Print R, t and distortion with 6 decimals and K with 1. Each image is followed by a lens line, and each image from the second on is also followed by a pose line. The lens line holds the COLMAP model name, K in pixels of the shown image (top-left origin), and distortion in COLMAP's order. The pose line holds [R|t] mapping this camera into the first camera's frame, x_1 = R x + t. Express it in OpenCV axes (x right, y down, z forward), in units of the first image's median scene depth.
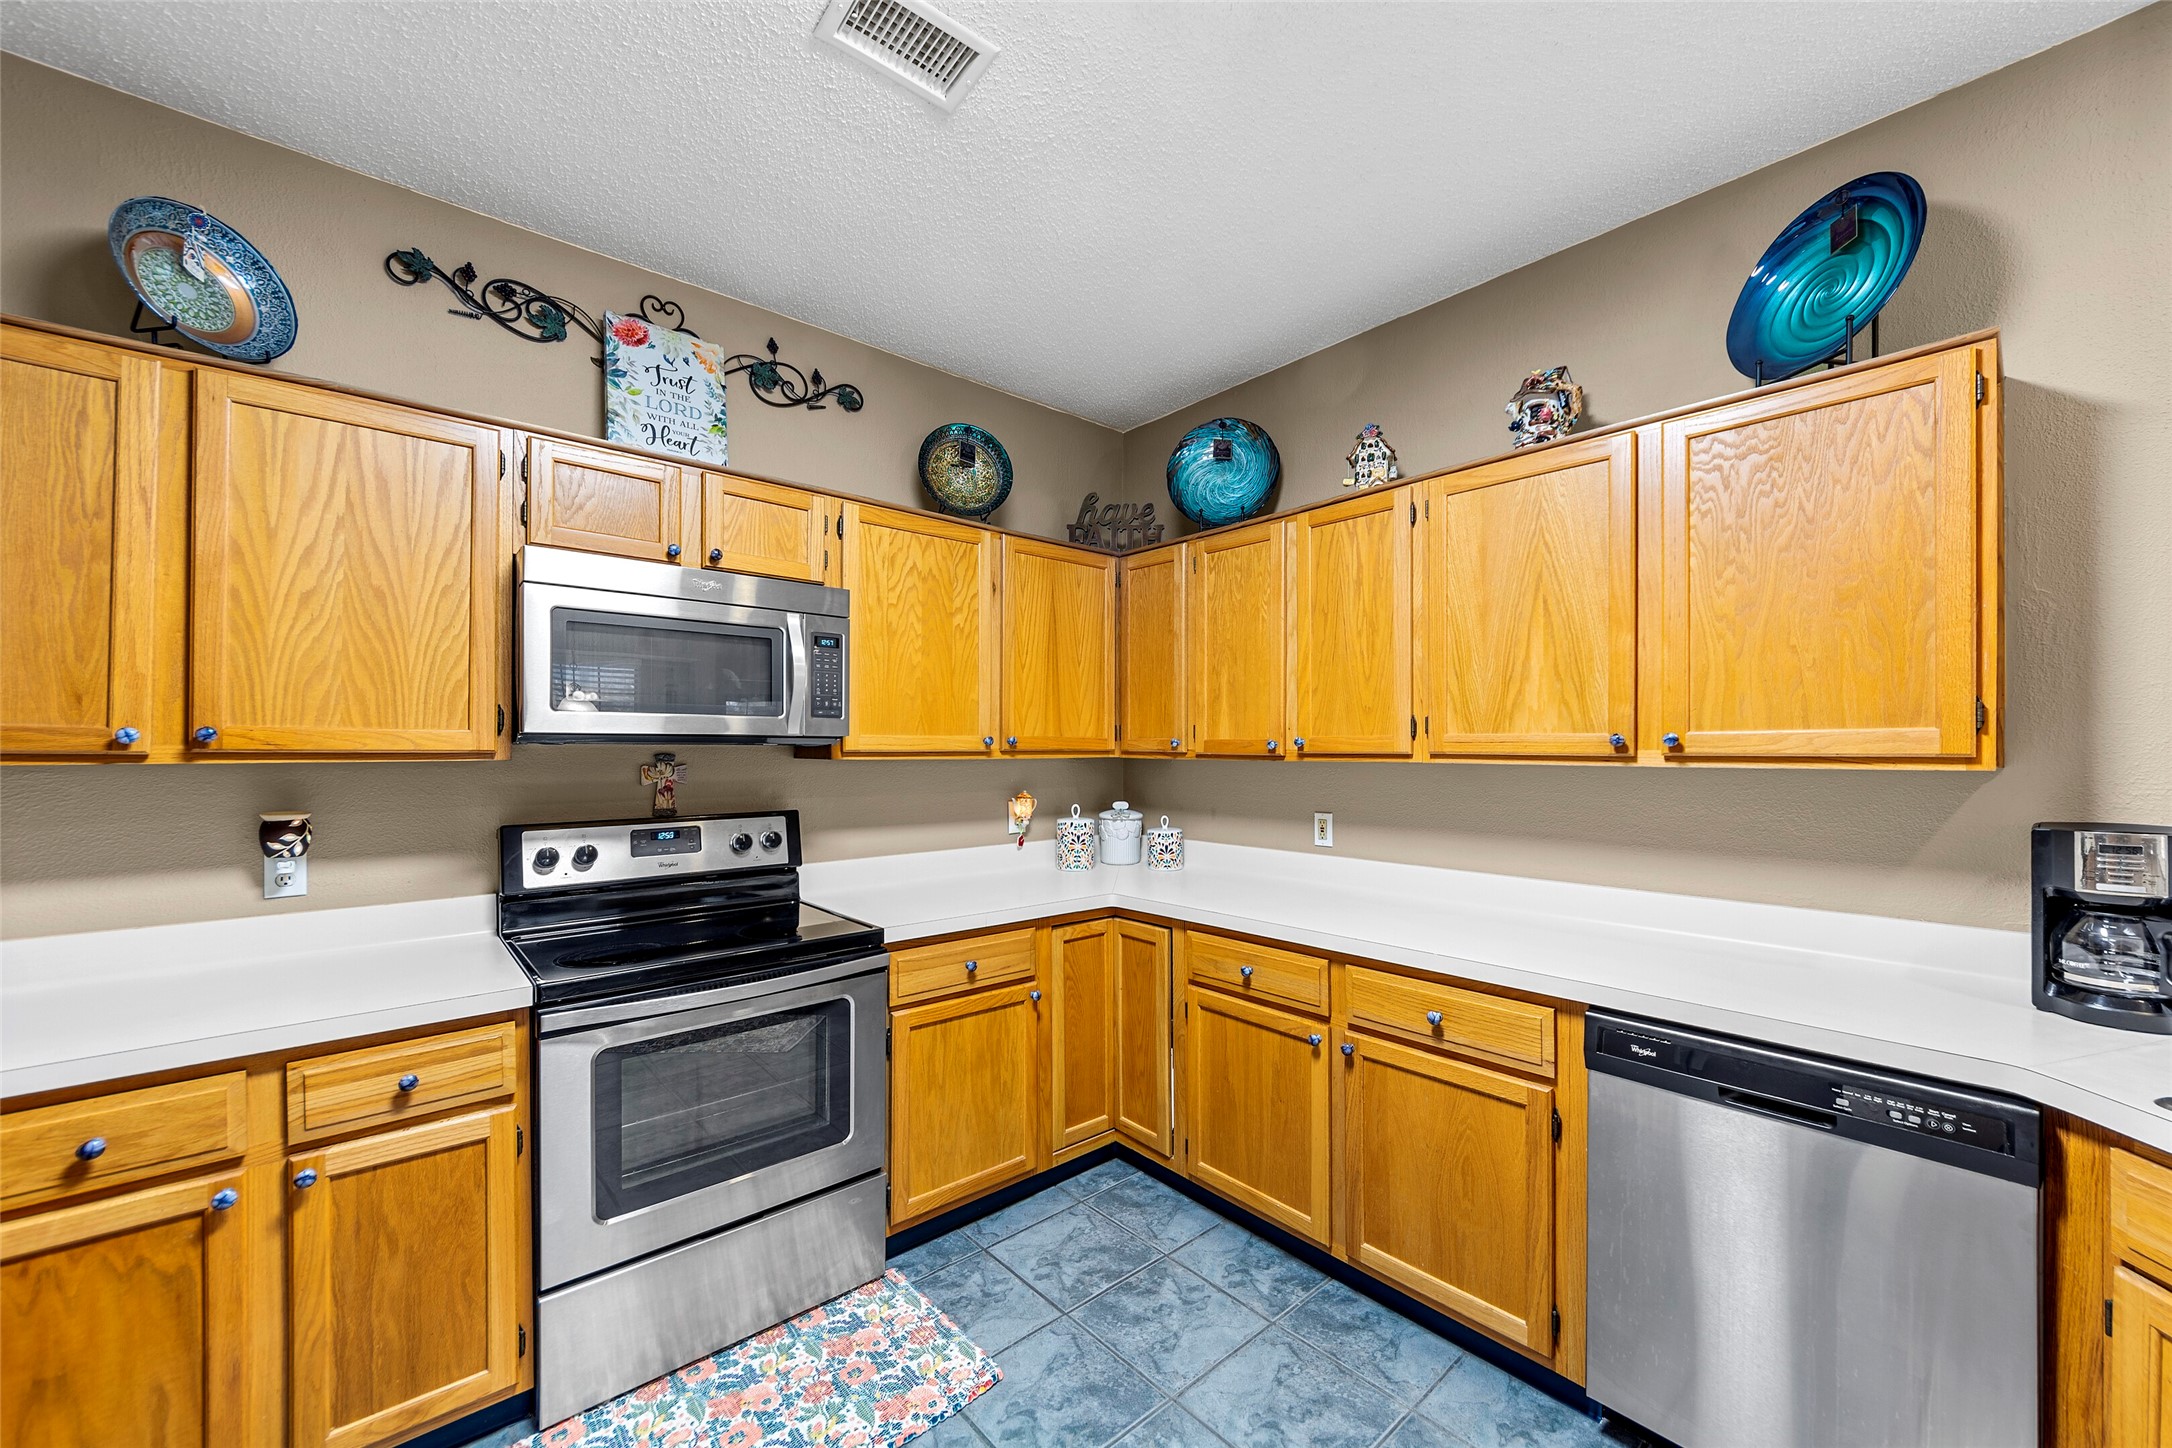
lens RADIAL K [[823.0, 0, 1084.3], [0, 823.0, 745.6], [0, 0, 1]] dist [-0.001073, -0.000133]
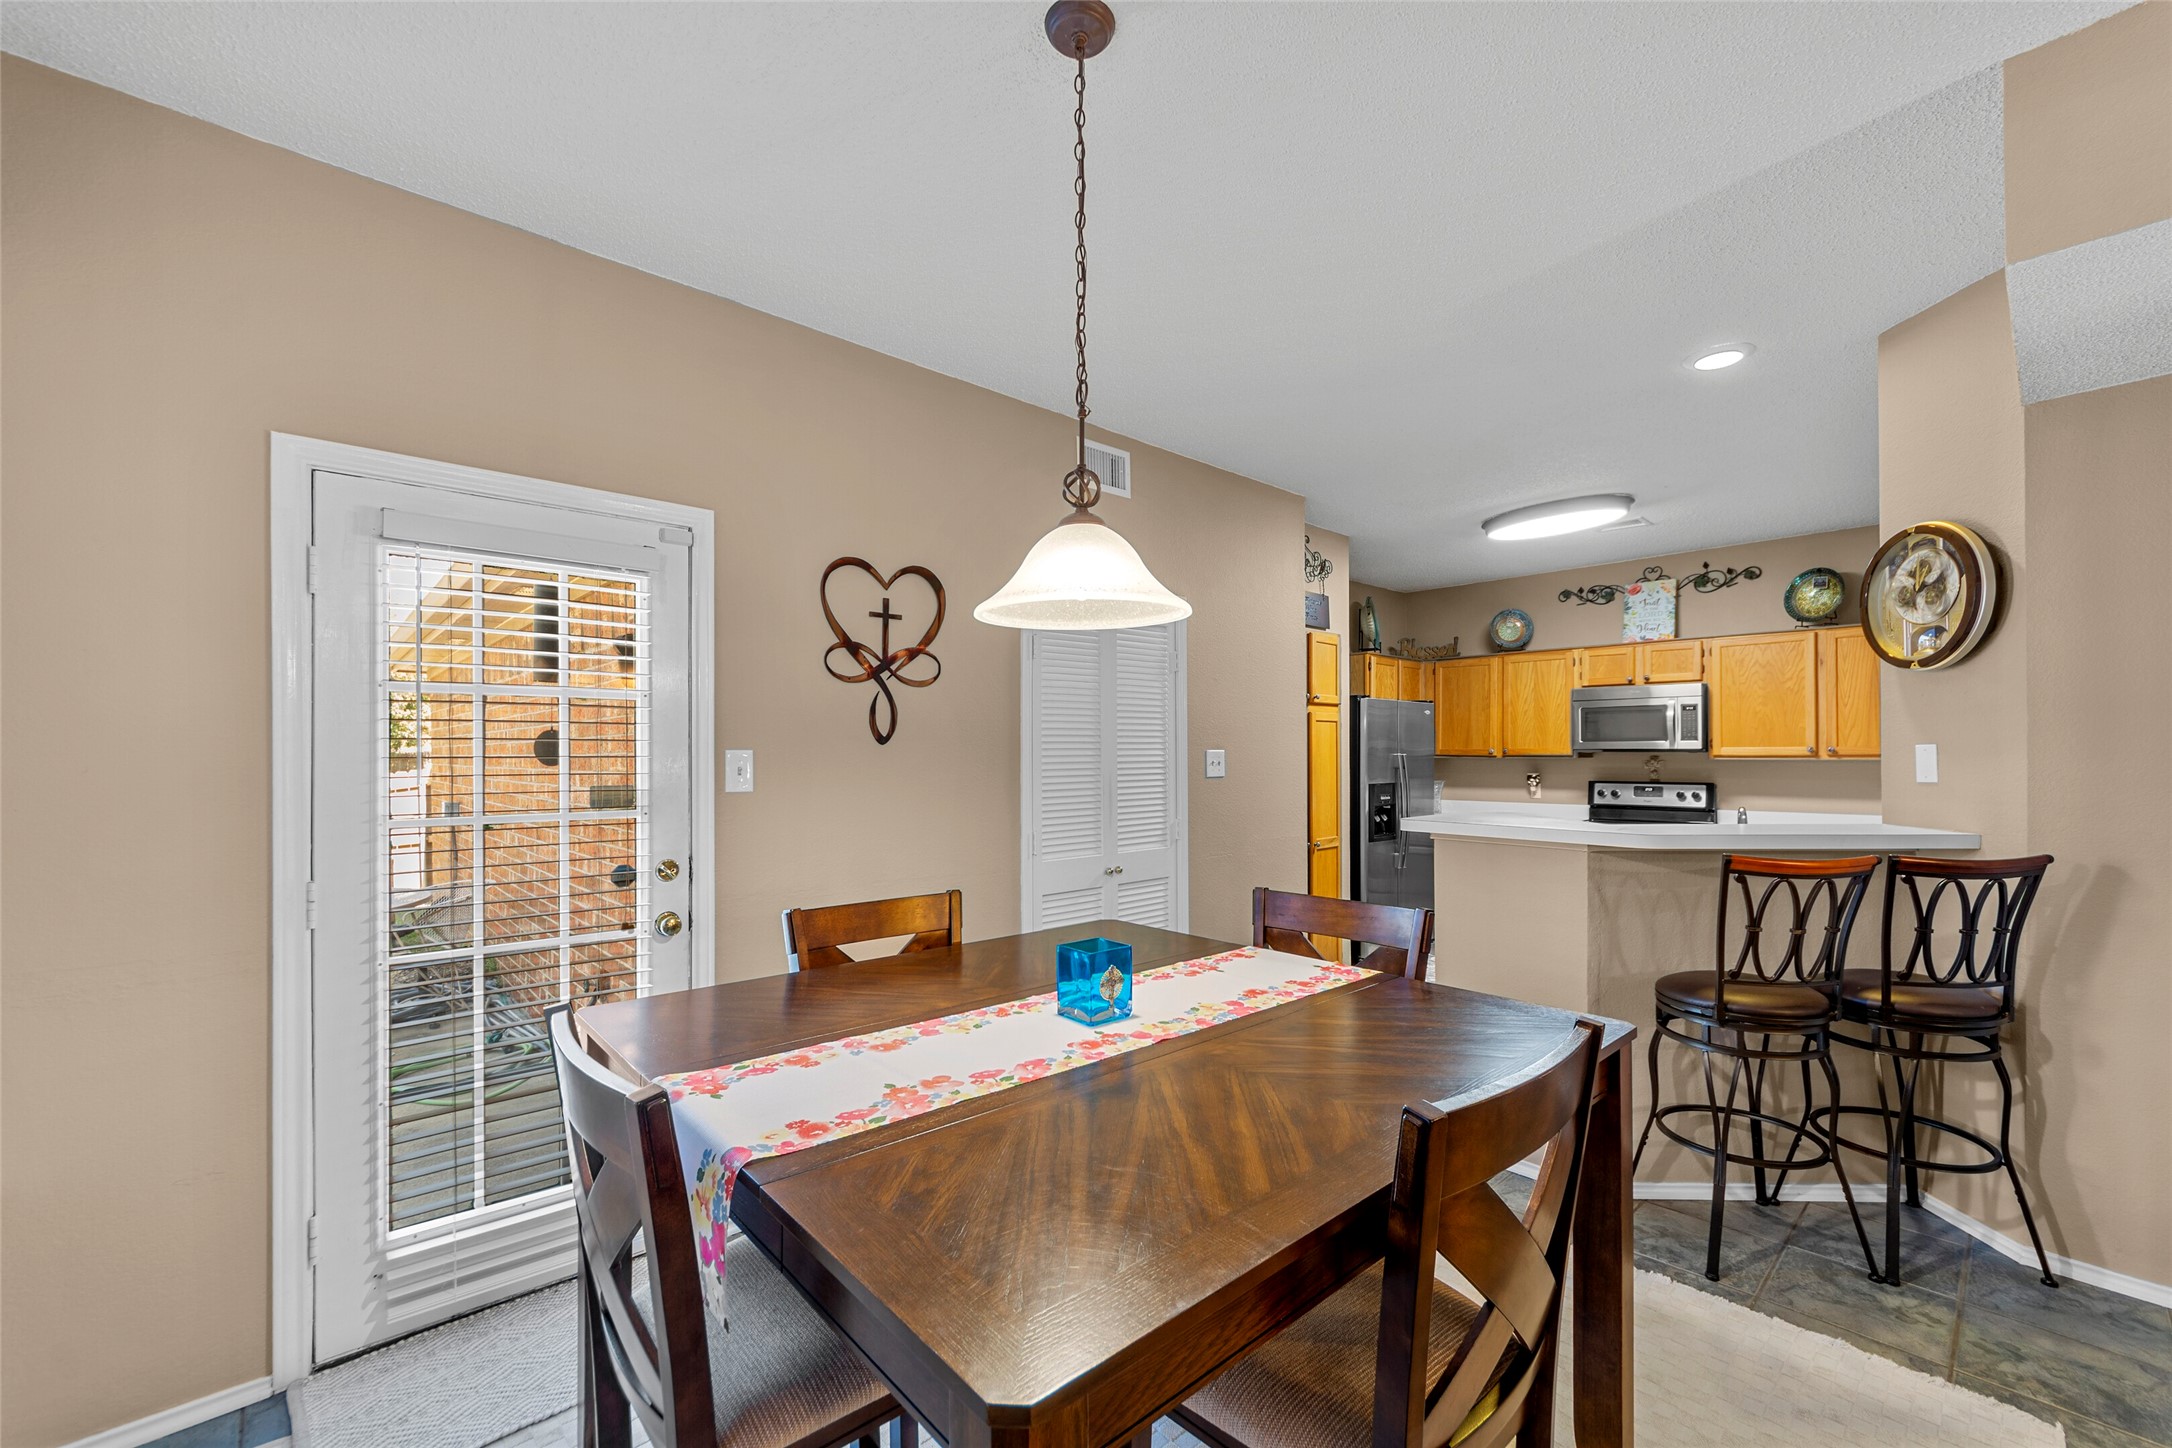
lens RADIAL K [[881.5, 0, 1084.3], [0, 881.5, 753.7], [0, 0, 1]] dist [-0.000049, -0.000014]
pose [[0.007962, -0.002820, -0.999964, 2.257854], [0.004927, 0.999984, -0.002780, 0.002218], [0.999956, -0.004905, 0.007976, -0.755057]]
